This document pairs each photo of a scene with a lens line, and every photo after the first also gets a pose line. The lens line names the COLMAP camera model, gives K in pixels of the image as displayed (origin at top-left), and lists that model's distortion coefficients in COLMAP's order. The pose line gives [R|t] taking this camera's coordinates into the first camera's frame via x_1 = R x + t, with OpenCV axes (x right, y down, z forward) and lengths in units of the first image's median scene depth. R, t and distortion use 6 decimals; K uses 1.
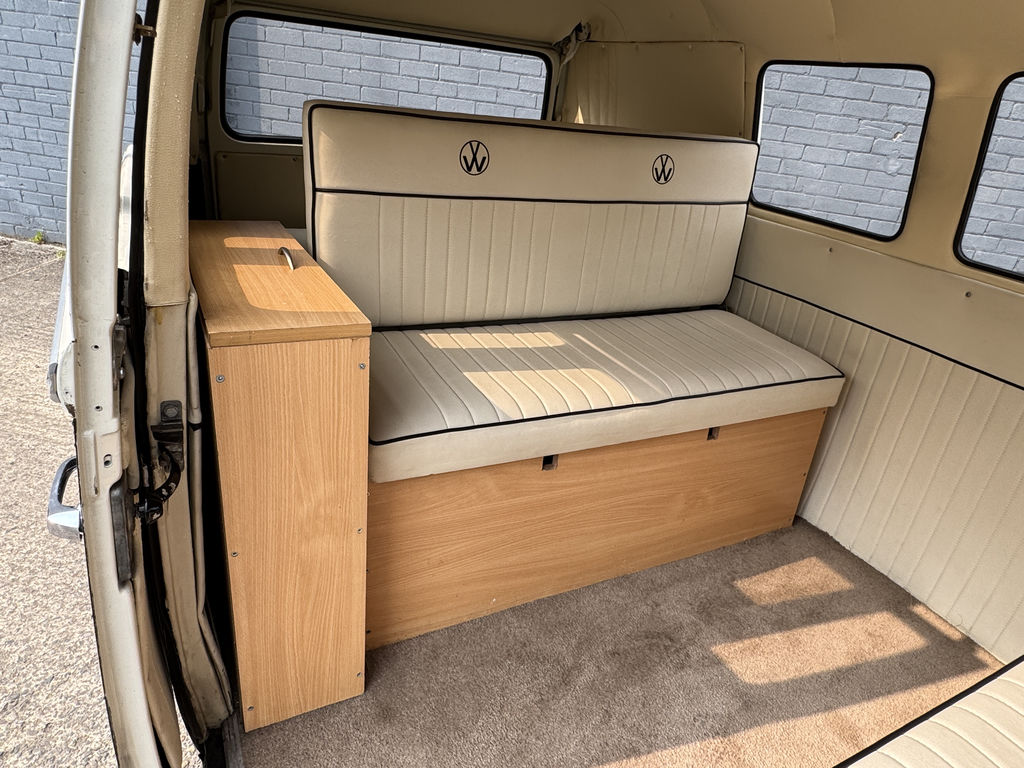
lens RADIAL K [[629.6, 0, 512.0], [0, 629.6, 384.0], [0, 0, 1]] dist [0.001552, 0.002573]
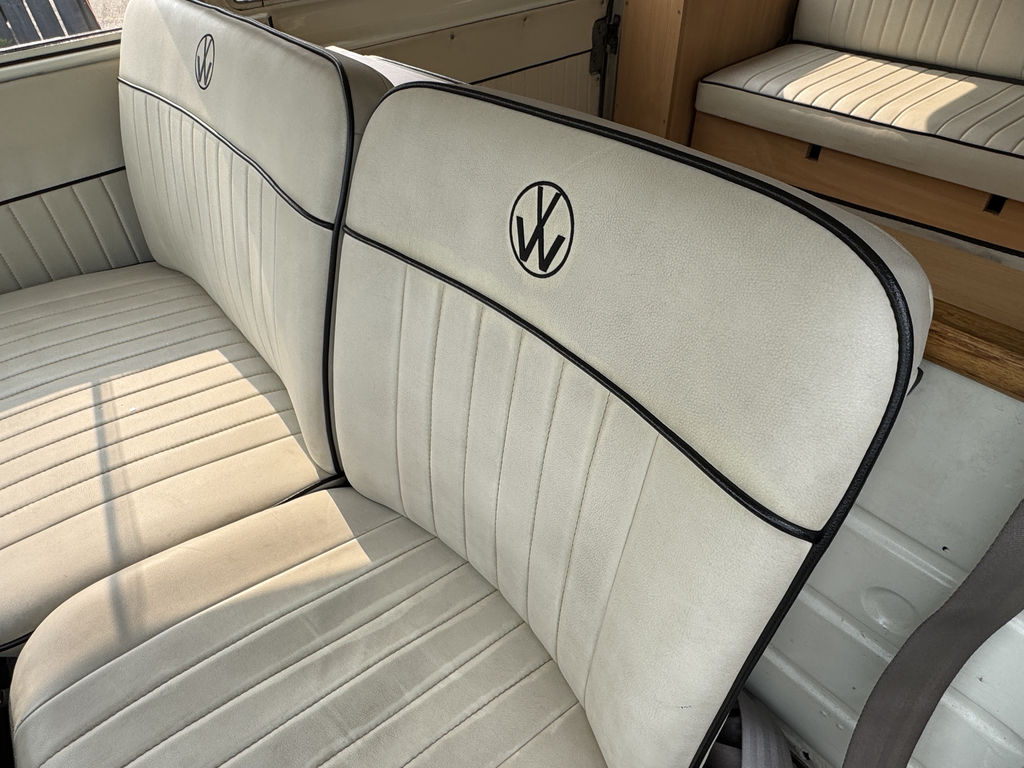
lens RADIAL K [[639.7, 0, 512.0], [0, 639.7, 384.0], [0, 0, 1]] dist [0.003165, 0.001151]
pose [[0.241853, 0.538222, -0.807356, 1.007981], [-0.357571, 0.822937, 0.441495, 0.124888], [0.902026, 0.181910, 0.391482, -0.002178]]
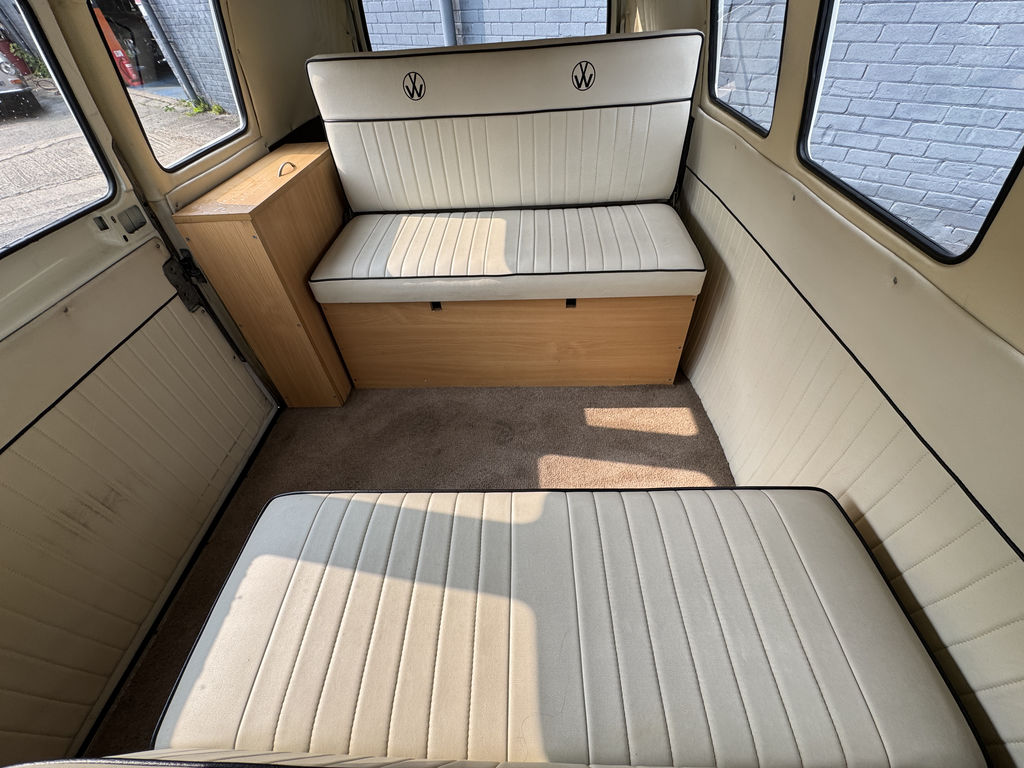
lens RADIAL K [[406.6, 0, 512.0], [0, 406.6, 384.0], [0, 0, 1]] dist [-0.001979, -0.000075]
pose [[0.868866, 0.221329, -0.442815, 0.596036], [-0.068299, 0.939530, 0.335587, -0.042087], [0.490313, -0.261336, 0.831442, 0.142939]]
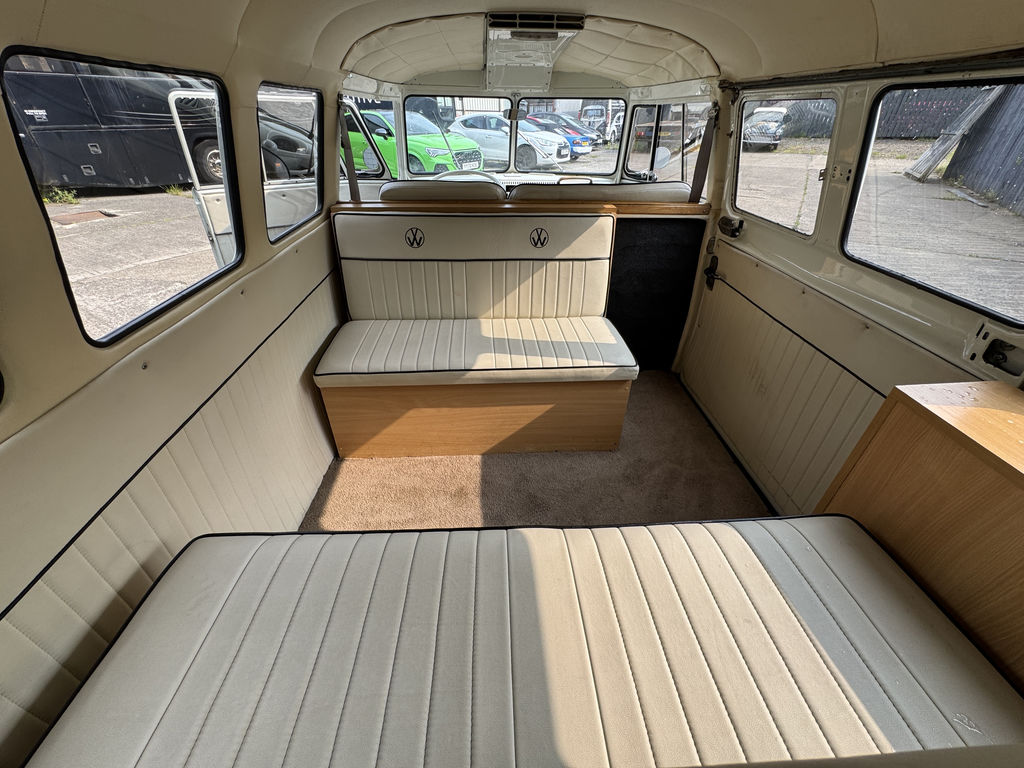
lens RADIAL K [[406.6, 0, 512.0], [0, 406.6, 384.0], [0, 0, 1]] dist [-0.001979, -0.000075]
pose [[-0.914186, -0.310828, 0.260095, 0.140513], [0.071705, 0.507578, 0.858617, -0.463769], [-0.398901, 0.803586, -0.441732, 0.912652]]
